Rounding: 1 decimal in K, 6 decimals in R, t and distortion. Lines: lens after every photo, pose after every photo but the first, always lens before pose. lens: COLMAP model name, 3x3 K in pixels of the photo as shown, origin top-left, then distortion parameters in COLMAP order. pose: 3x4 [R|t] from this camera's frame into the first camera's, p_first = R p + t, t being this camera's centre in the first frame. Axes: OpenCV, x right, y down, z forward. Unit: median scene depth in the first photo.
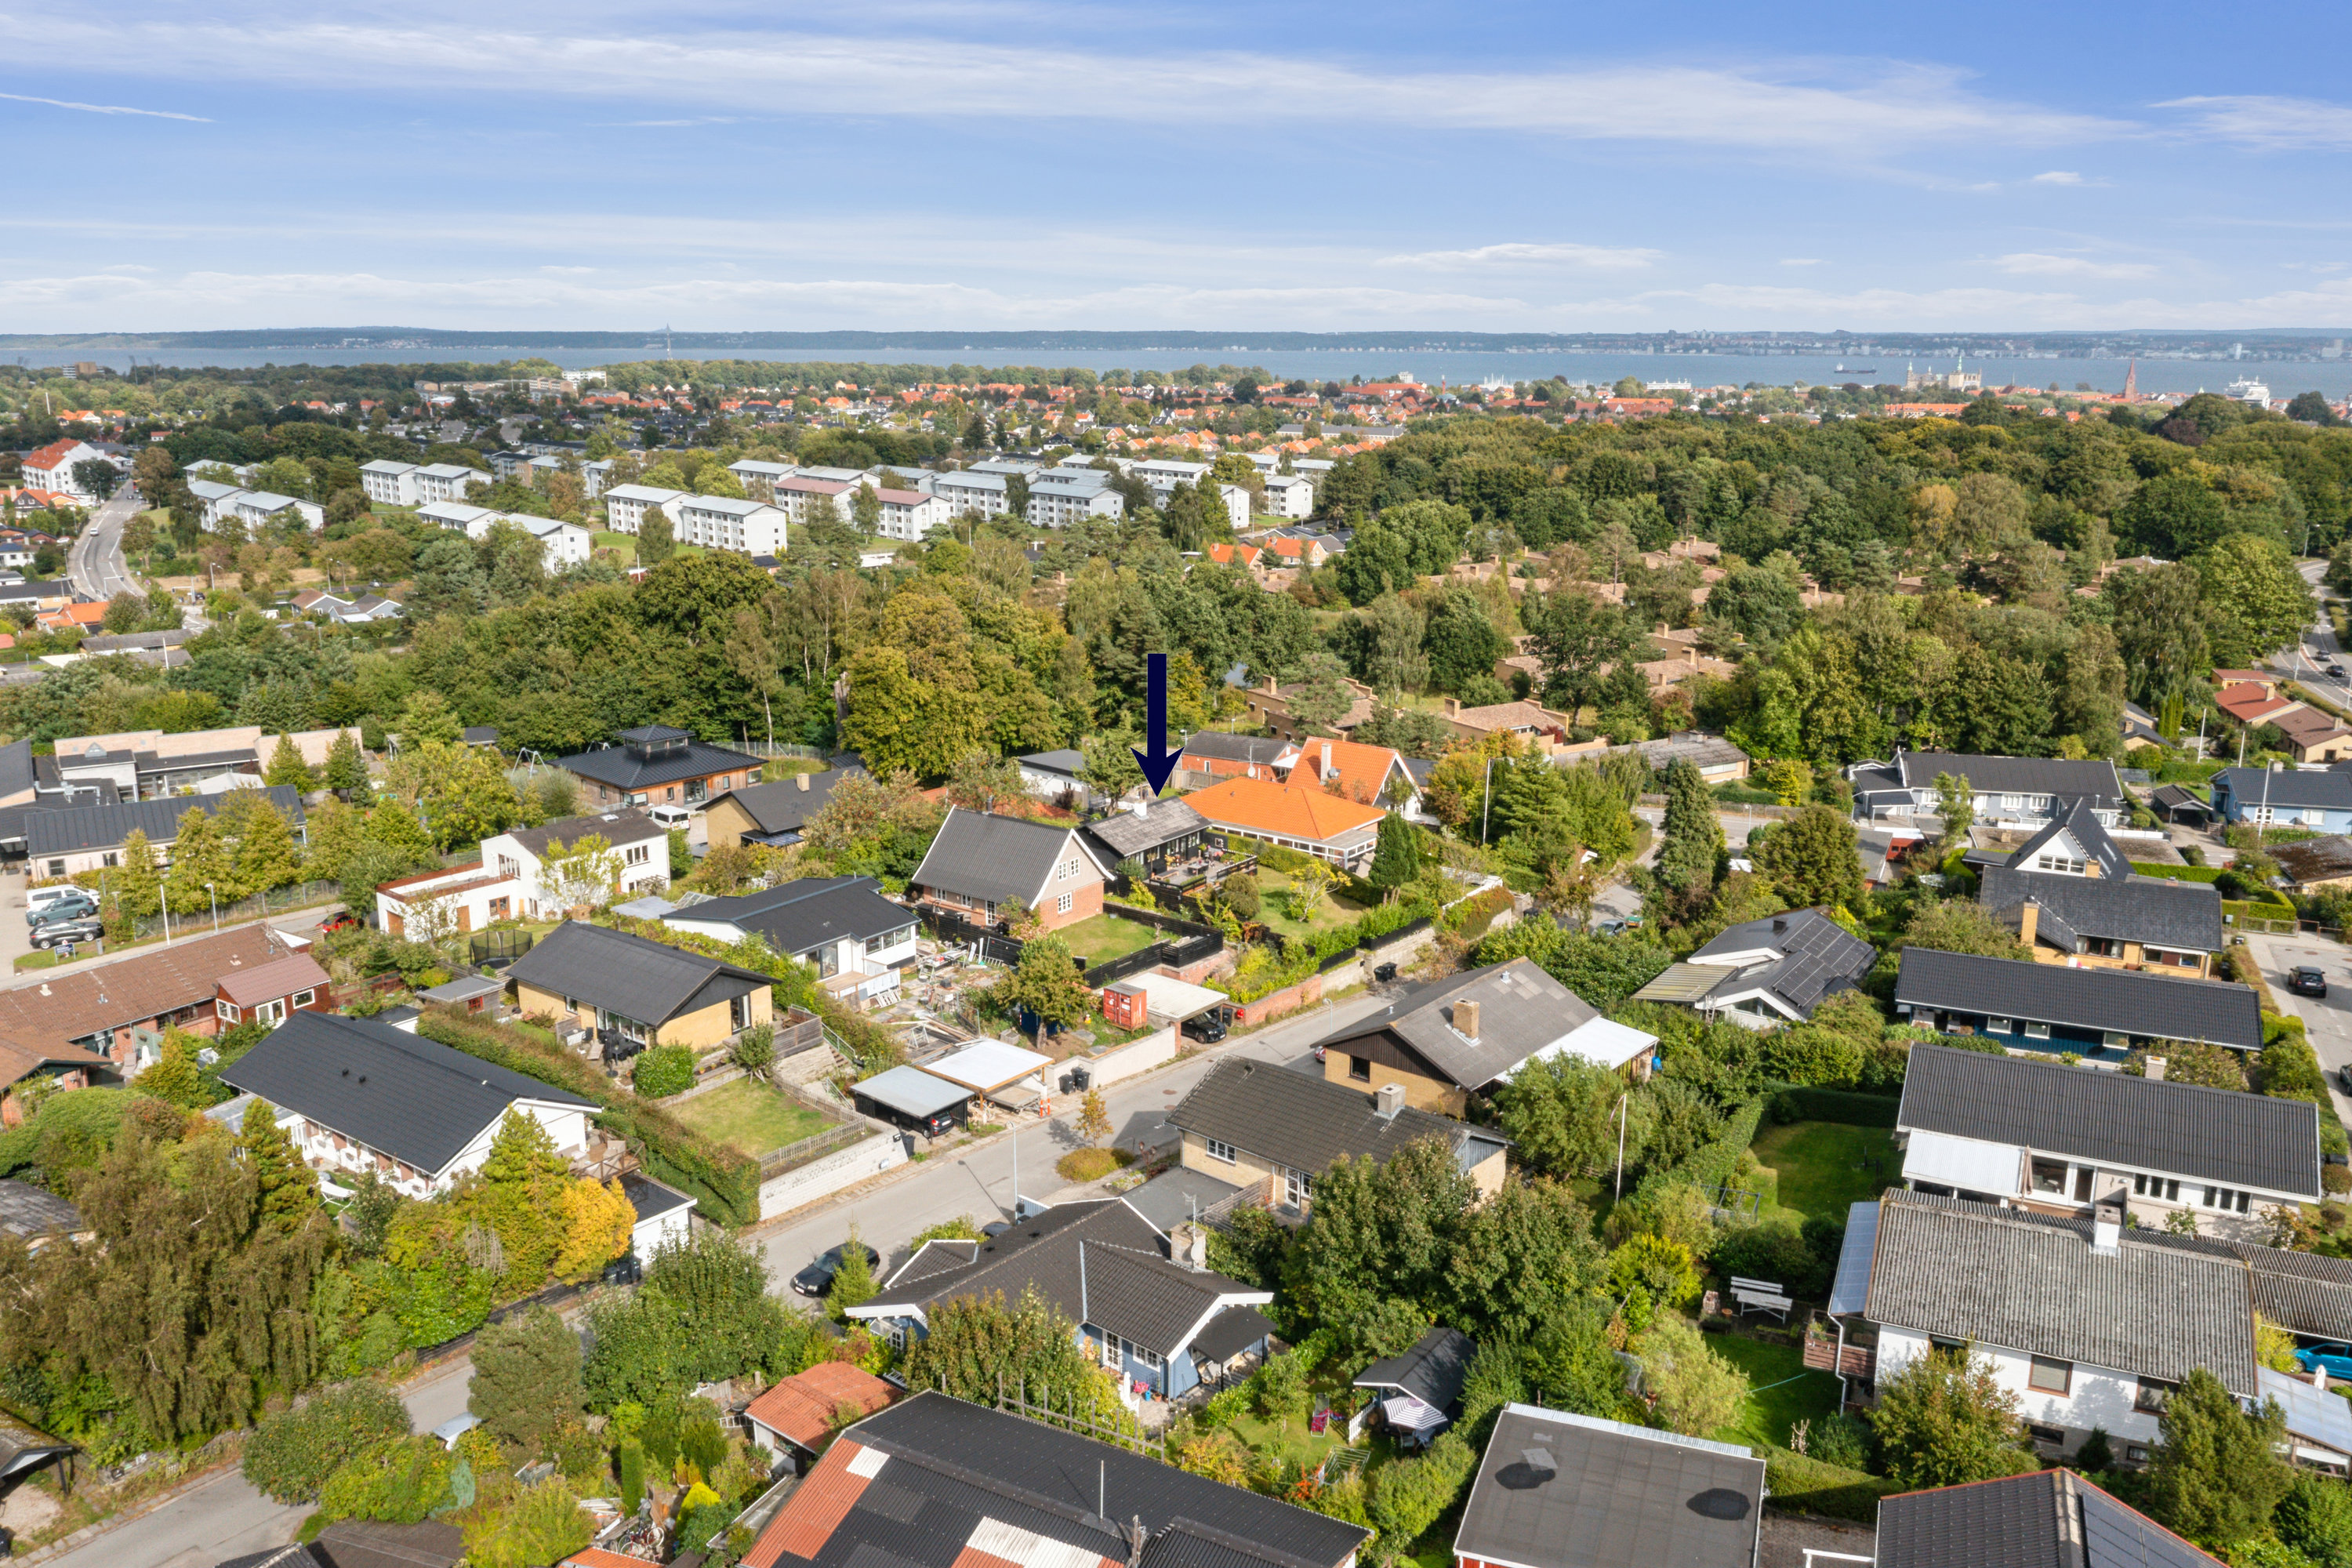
lens RADIAL K [[2034.5, 0, 1176.0], [0, 2034.5, 784.0], [0, 0, 1]] dist [-0.024596, -0.000459]
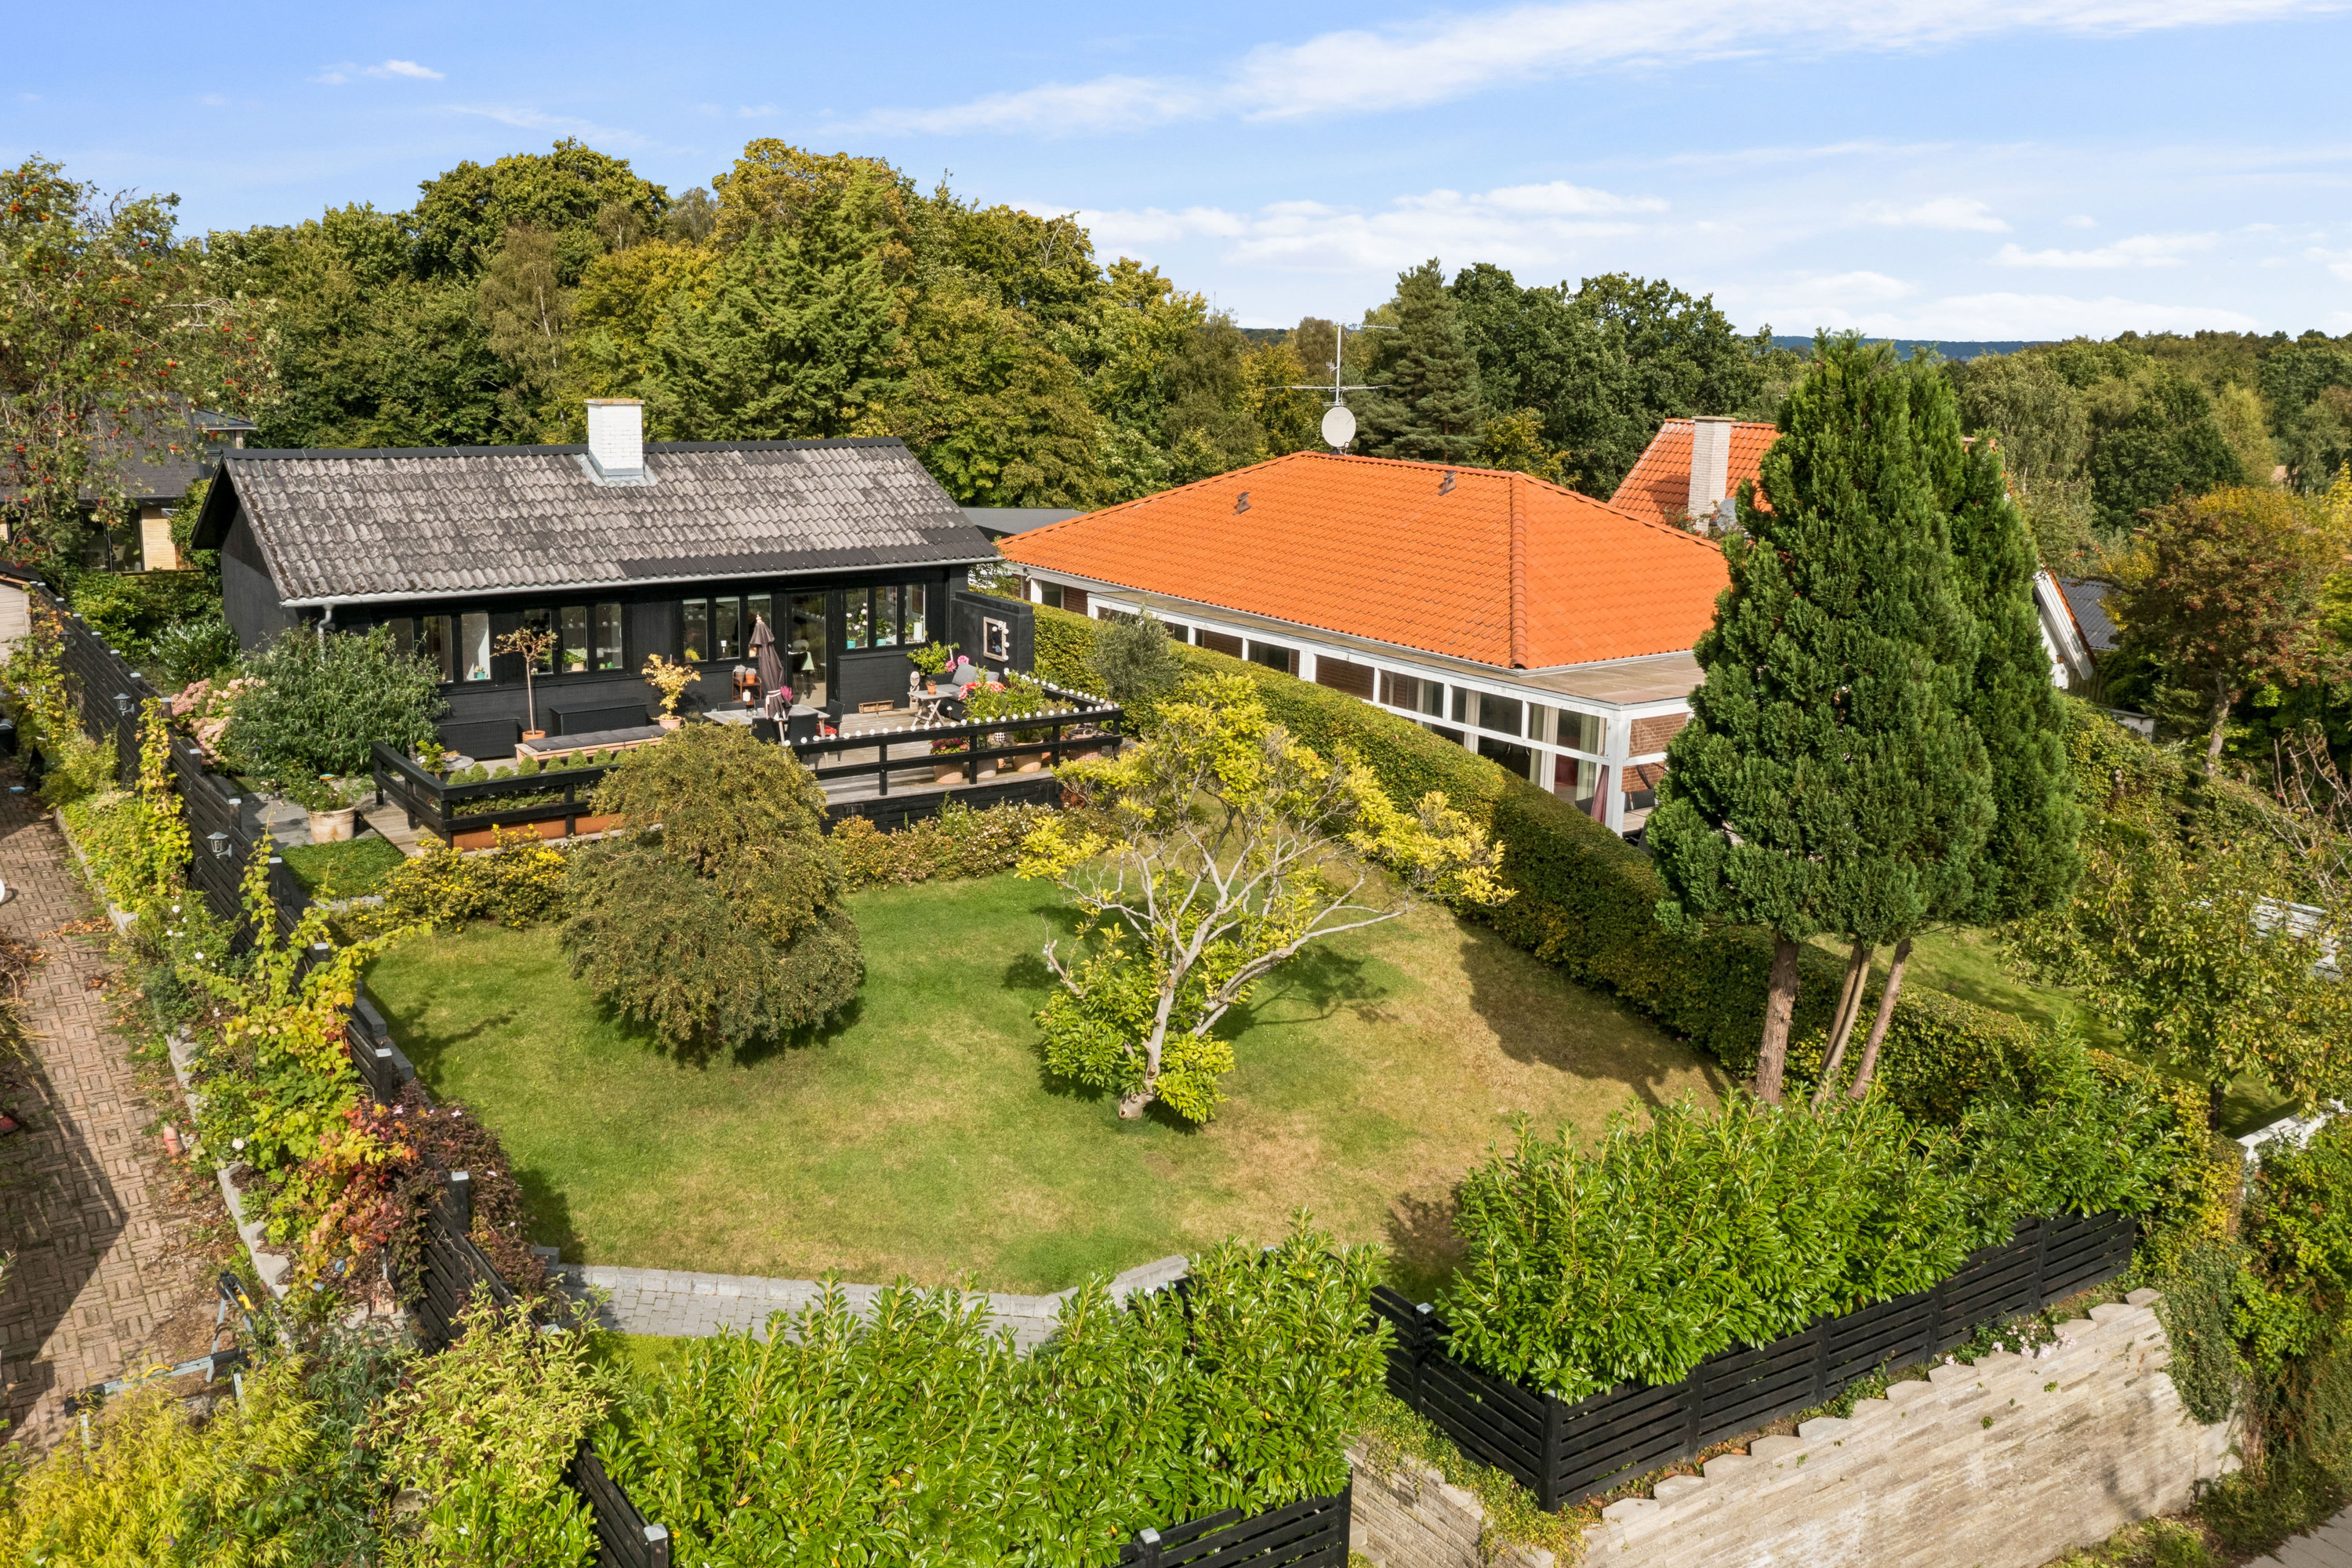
lens RADIAL K [[1959.5, 0, 1184.4], [0, 1959.5, 919.1], [0, 0, 1]] dist [-0.005388, -0.003351]
pose [[0.954496, 0.107521, -0.278166, 0.092250], [-0.094975, 0.993775, 0.058232, 0.041923], [0.282695, -0.029163, 0.958766, 0.795919]]
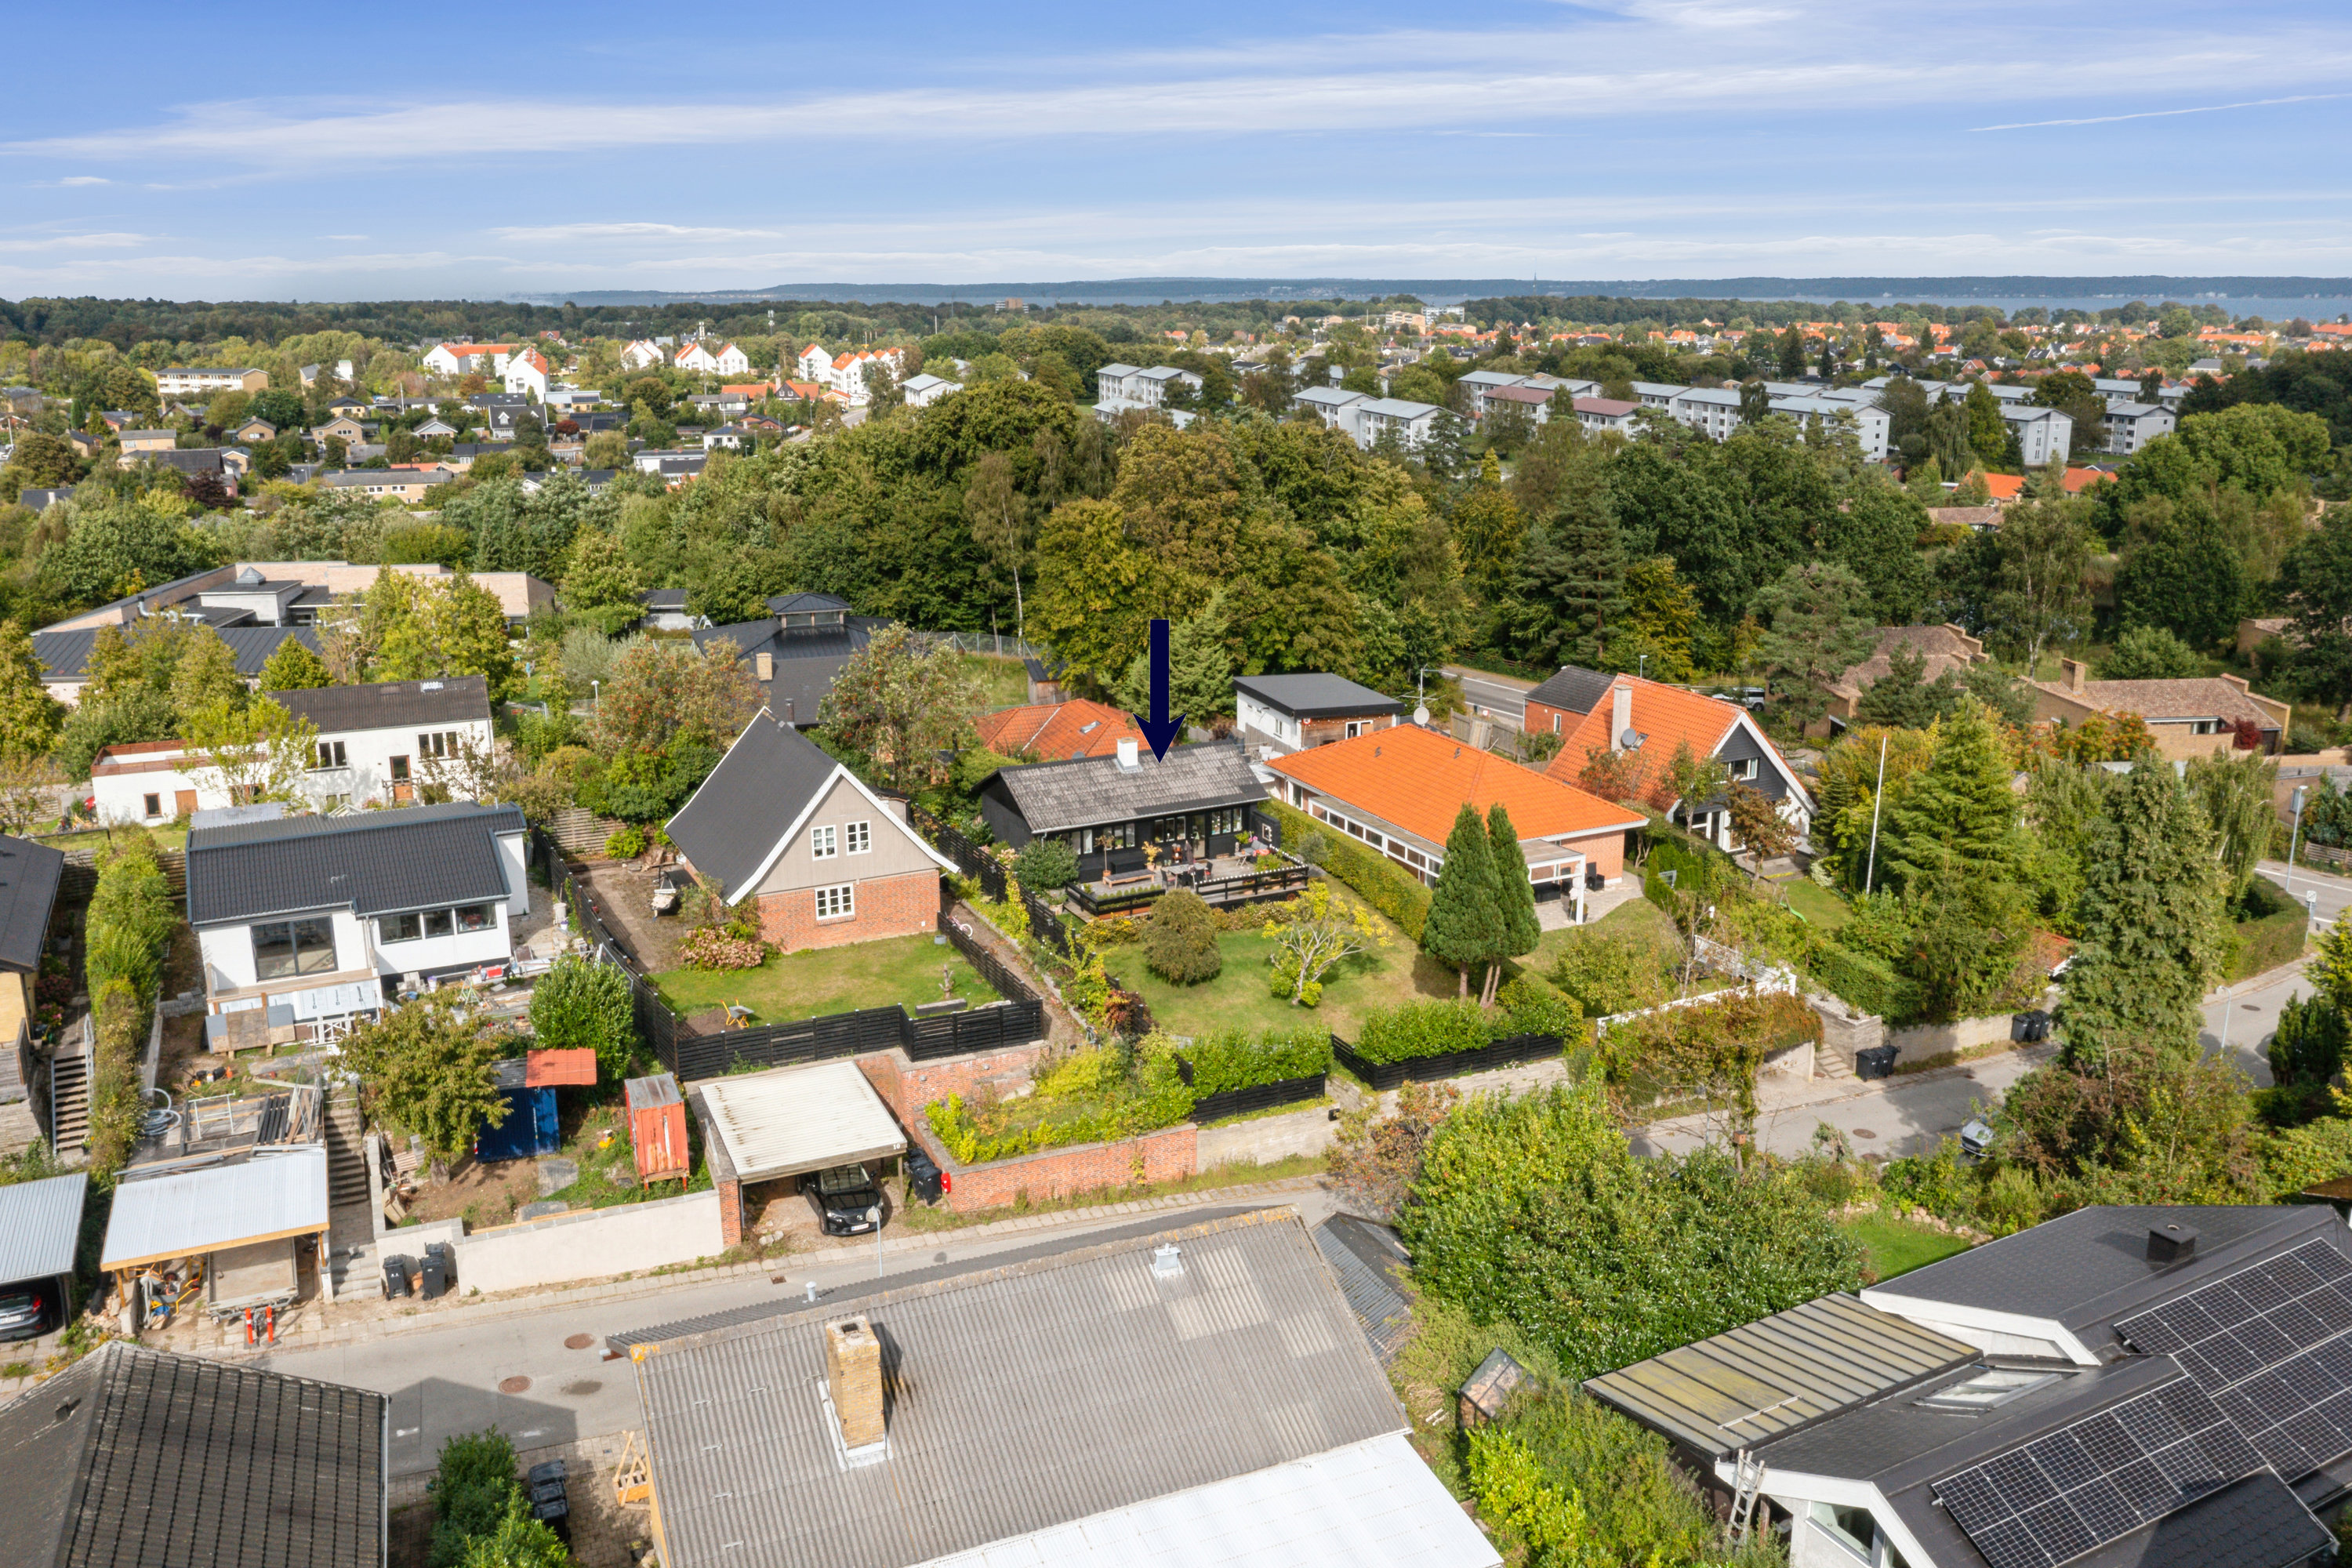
lens RADIAL K [[2034.5, 0, 1176.0], [0, 2034.5, 784.0], [0, 0, 1]] dist [-0.024596, -0.000459]
pose [[0.894390, 0.107778, -0.434108, 0.223798], [-0.102458, 0.994096, 0.035717, -0.000535], [0.435394, 0.012533, 0.900153, 0.492225]]
